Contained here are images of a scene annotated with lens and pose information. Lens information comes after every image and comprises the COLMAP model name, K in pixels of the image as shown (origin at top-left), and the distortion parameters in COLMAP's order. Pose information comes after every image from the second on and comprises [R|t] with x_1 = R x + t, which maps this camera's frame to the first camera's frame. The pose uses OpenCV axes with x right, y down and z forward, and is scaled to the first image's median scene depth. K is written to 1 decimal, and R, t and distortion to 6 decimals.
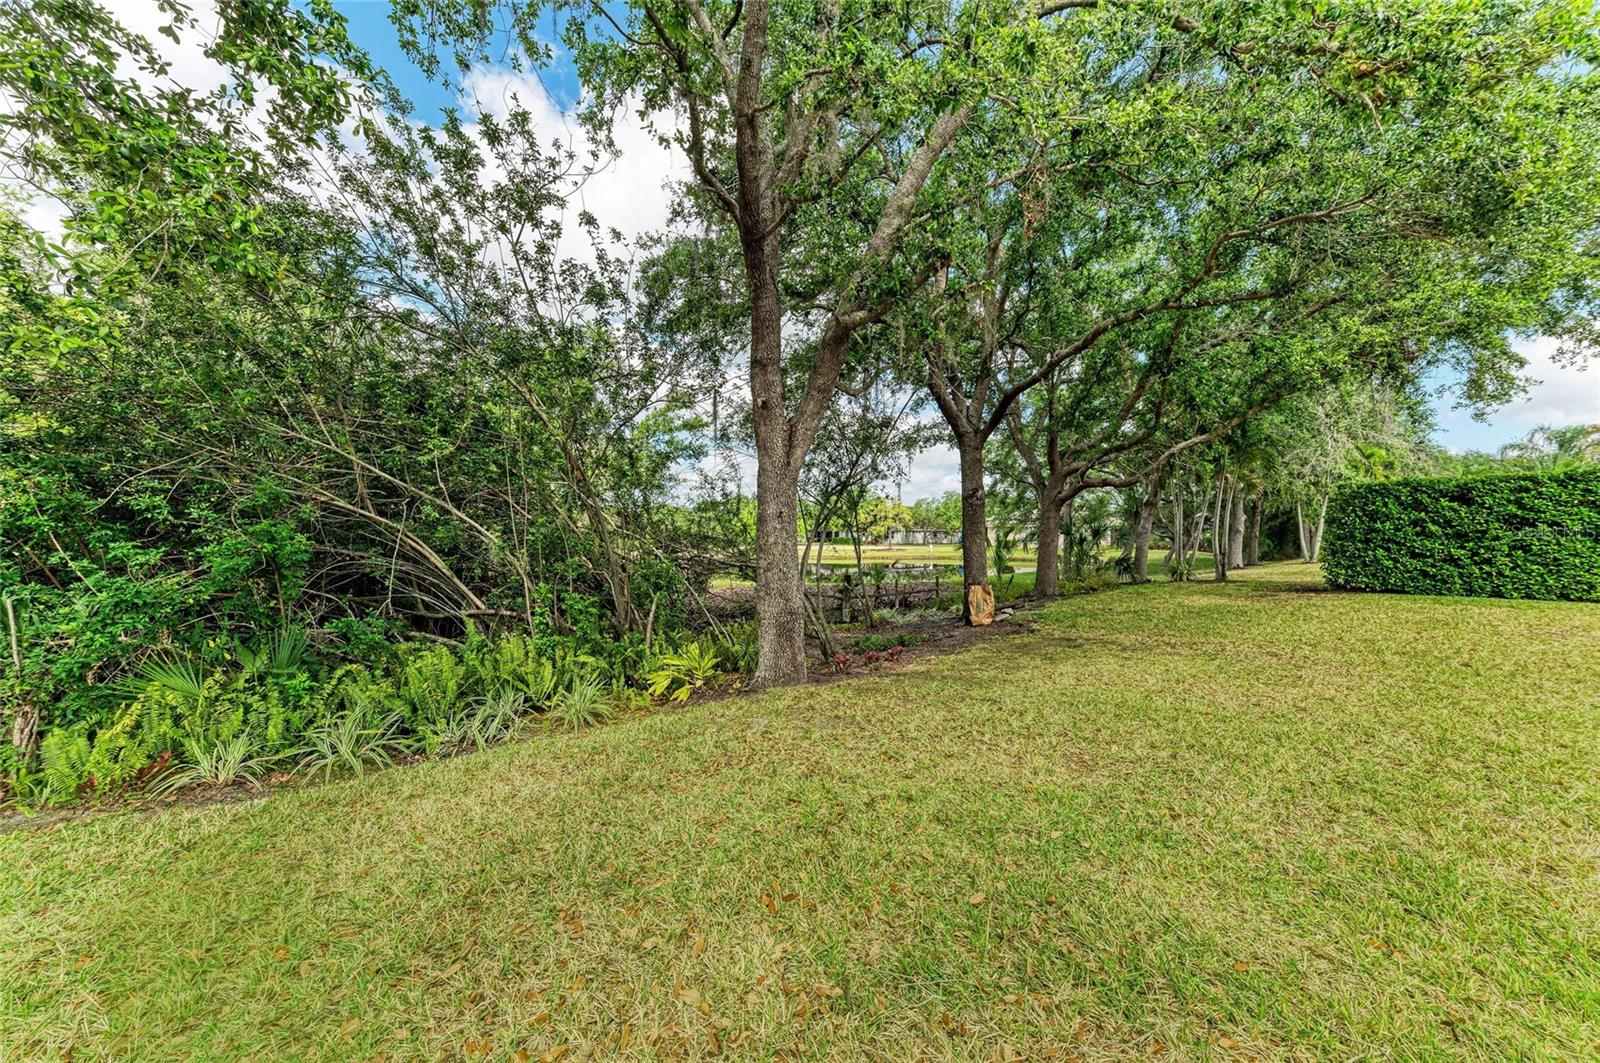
lens RADIAL K [[573.7, 0, 796.3], [0, 573.7, 536.4], [0, 0, 1]] dist [0.002728, 0.000097]
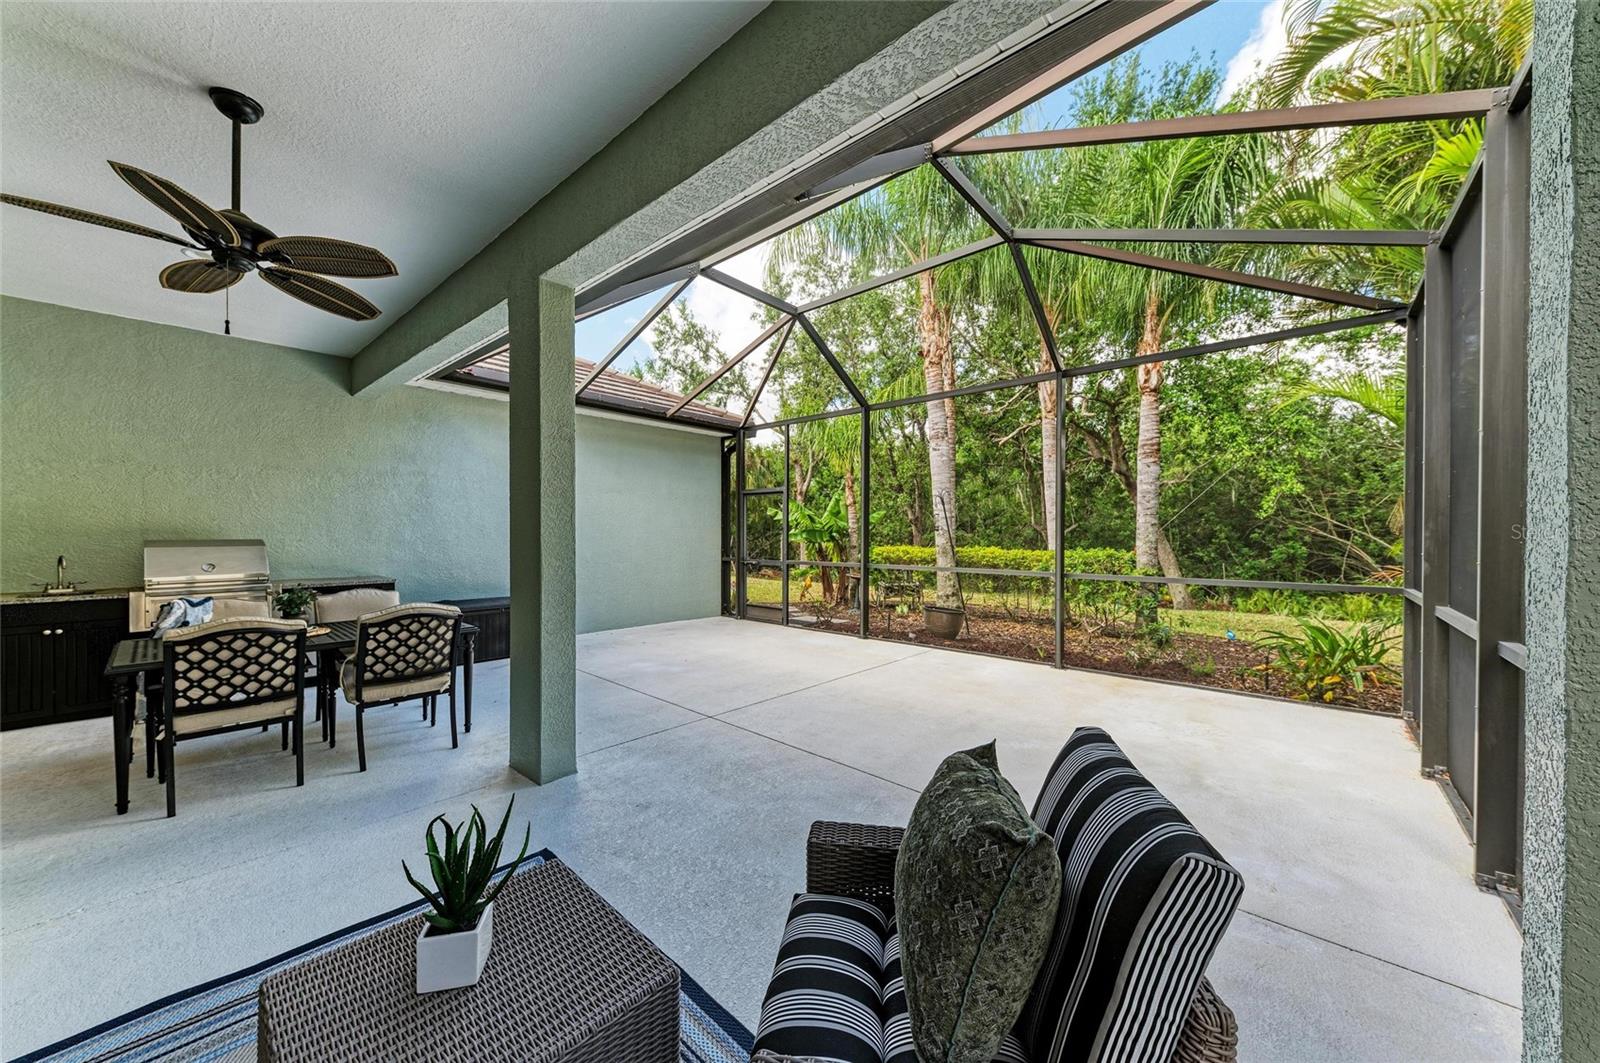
lens RADIAL K [[573.7, 0, 795.7], [0, 573.7, 535.7], [0, 0, 1]] dist [0.002728, 0.000097]
pose [[0.153629, 0.006530, -0.988107, 1.186738], [-0.000919, 0.999979, 0.006465, -0.058614], [0.988128, -0.000086, 0.153632, -1.462808]]
